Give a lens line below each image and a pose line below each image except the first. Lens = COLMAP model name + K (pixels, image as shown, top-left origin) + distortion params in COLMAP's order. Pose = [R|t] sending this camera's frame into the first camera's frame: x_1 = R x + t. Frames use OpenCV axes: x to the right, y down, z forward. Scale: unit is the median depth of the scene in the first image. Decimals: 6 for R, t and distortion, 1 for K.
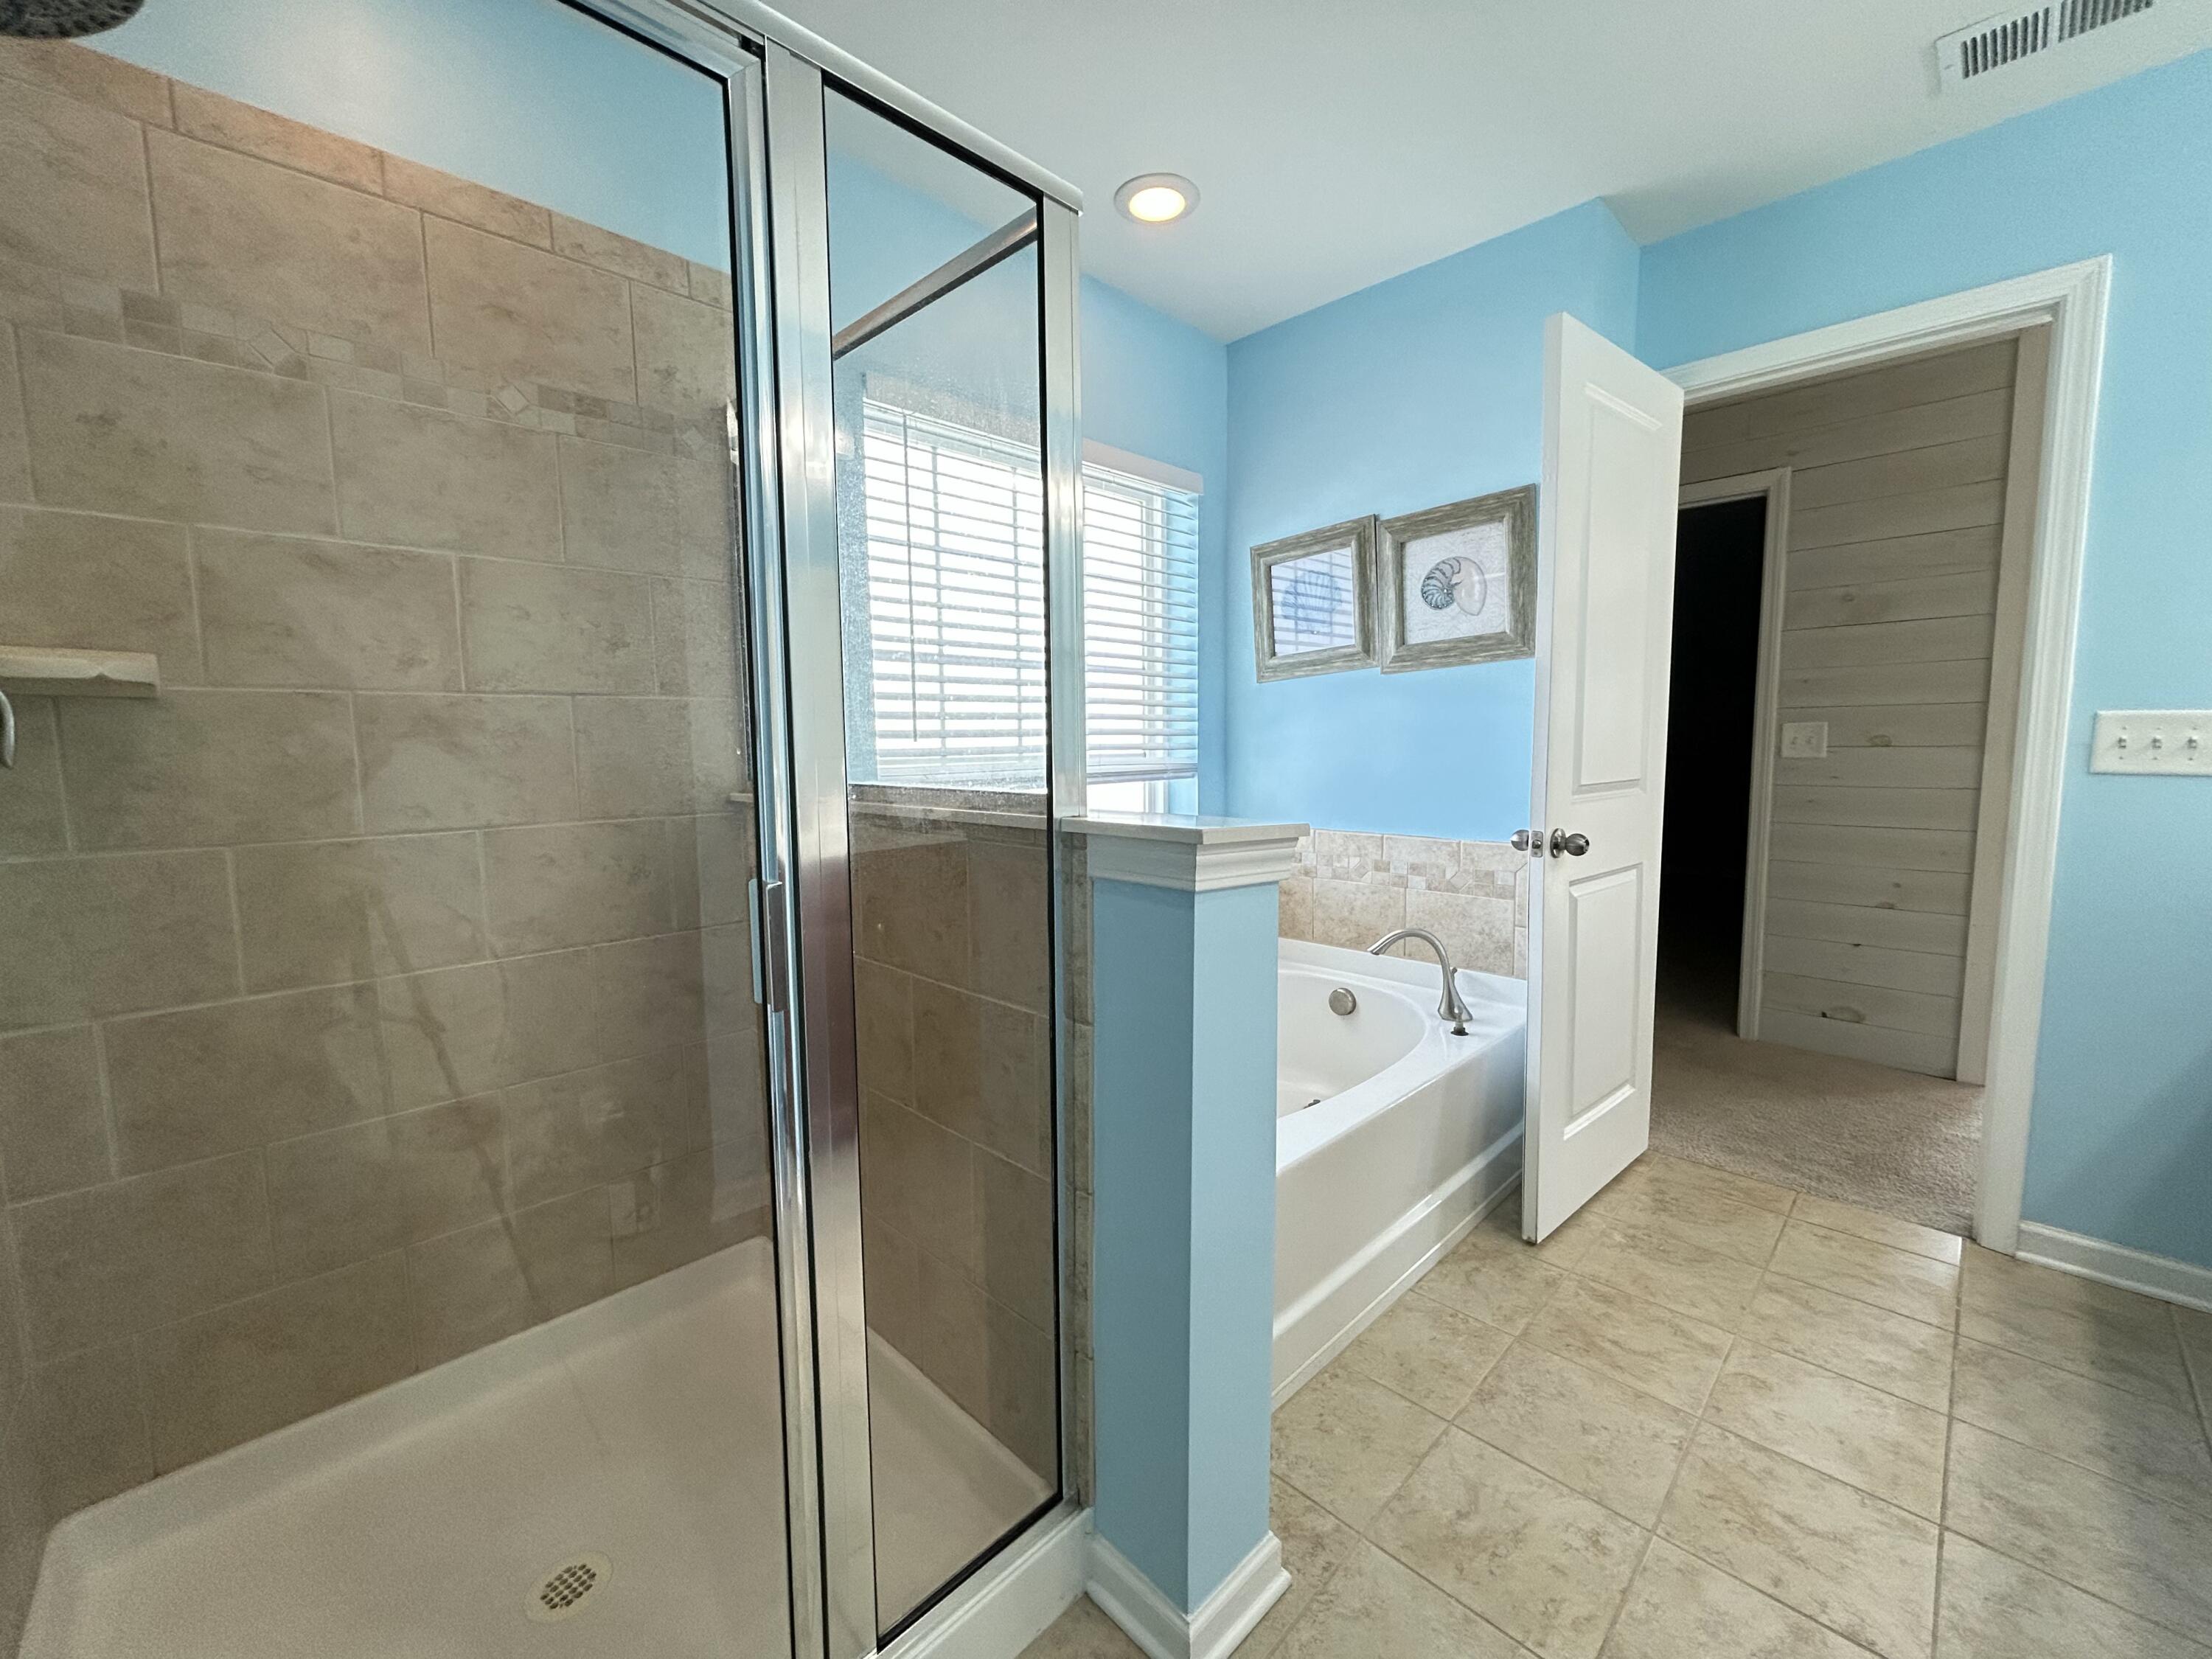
lens RADIAL K [[886.5, 0, 1103.8], [0, 886.5, 819.7], [0, 0, 1]] dist [0.000269, 0.000267]
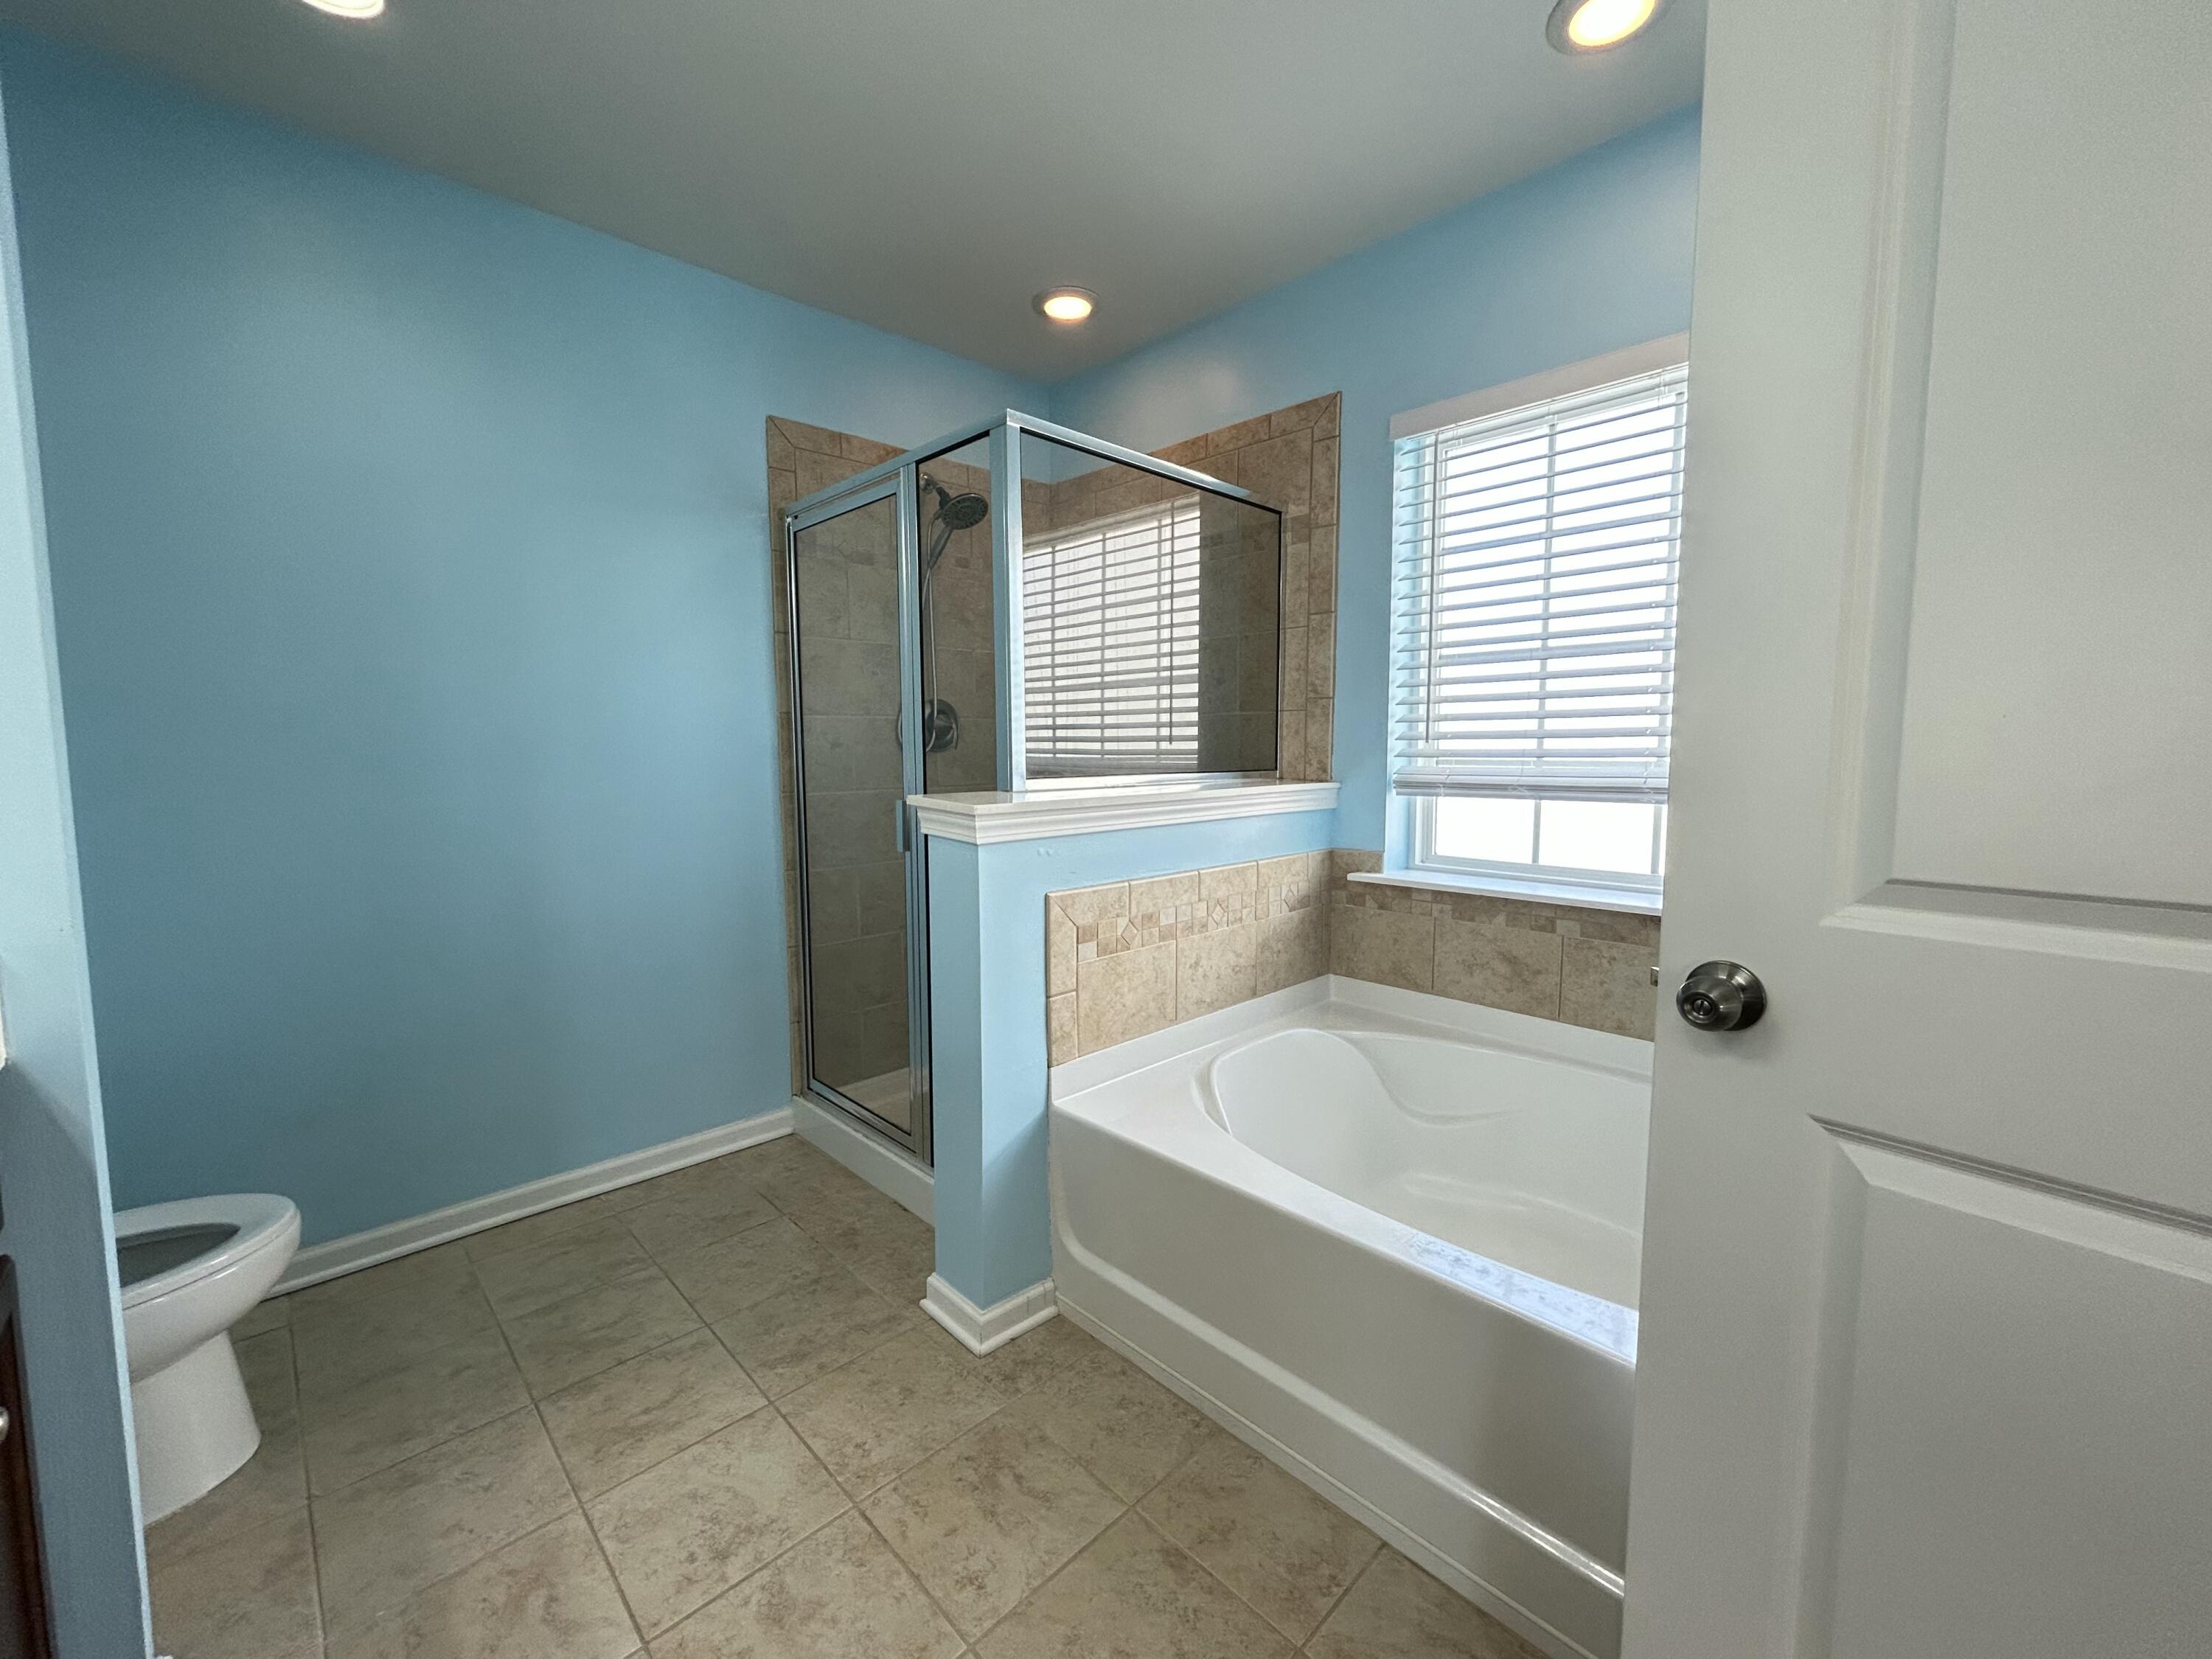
lens RADIAL K [[886.5, 0, 1103.8], [0, 886.5, 819.7], [0, 0, 1]] dist [0.000269, 0.000267]
pose [[-0.013184, 0.095685, -0.995324, 1.289443], [-0.086177, 0.991598, 0.096468, -0.101833], [0.996193, 0.087046, -0.004828, 0.967286]]
